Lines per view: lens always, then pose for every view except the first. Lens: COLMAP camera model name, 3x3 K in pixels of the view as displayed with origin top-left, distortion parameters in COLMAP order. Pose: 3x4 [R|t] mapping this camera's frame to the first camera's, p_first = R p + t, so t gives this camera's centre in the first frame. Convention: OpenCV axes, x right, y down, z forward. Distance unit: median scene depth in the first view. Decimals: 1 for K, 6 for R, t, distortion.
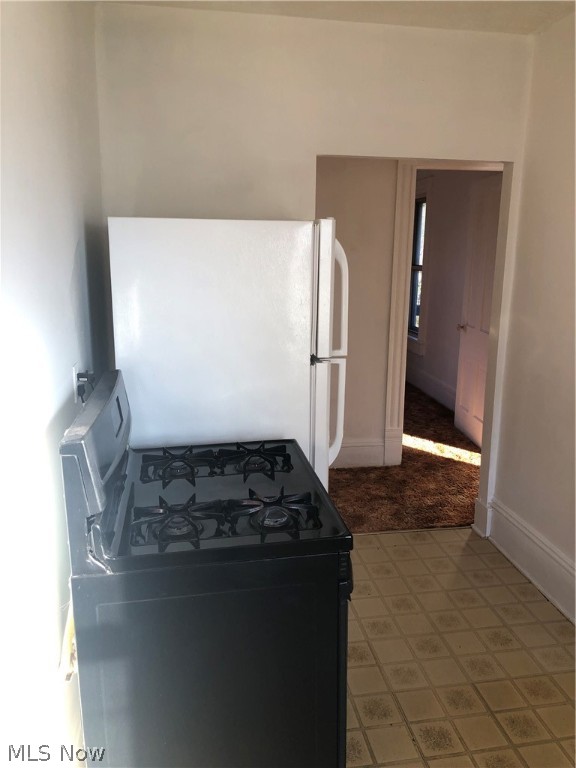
lens RADIAL K [[629.7, 0, 290.1], [0, 629.7, 378.9], [0, 0, 1]] dist [-0.017792, 0.001005]
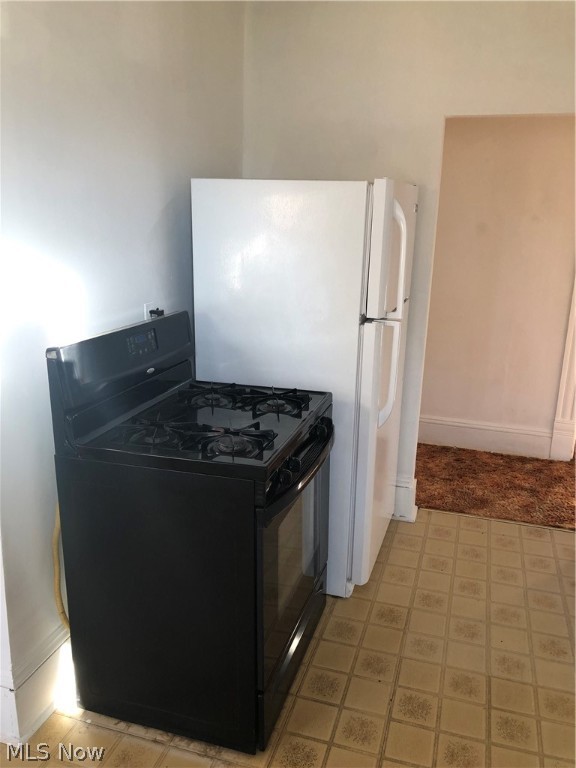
lens RADIAL K [[629.7, 0, 293.2], [0, 629.7, 387.6], [0, 0, 1]] dist [-0.017792, 0.001005]
pose [[0.889994, 0.128531, -0.437482, 0.360080], [-0.108257, 0.991578, 0.071090, 0.017175], [0.442935, -0.015909, 0.896413, 0.024737]]
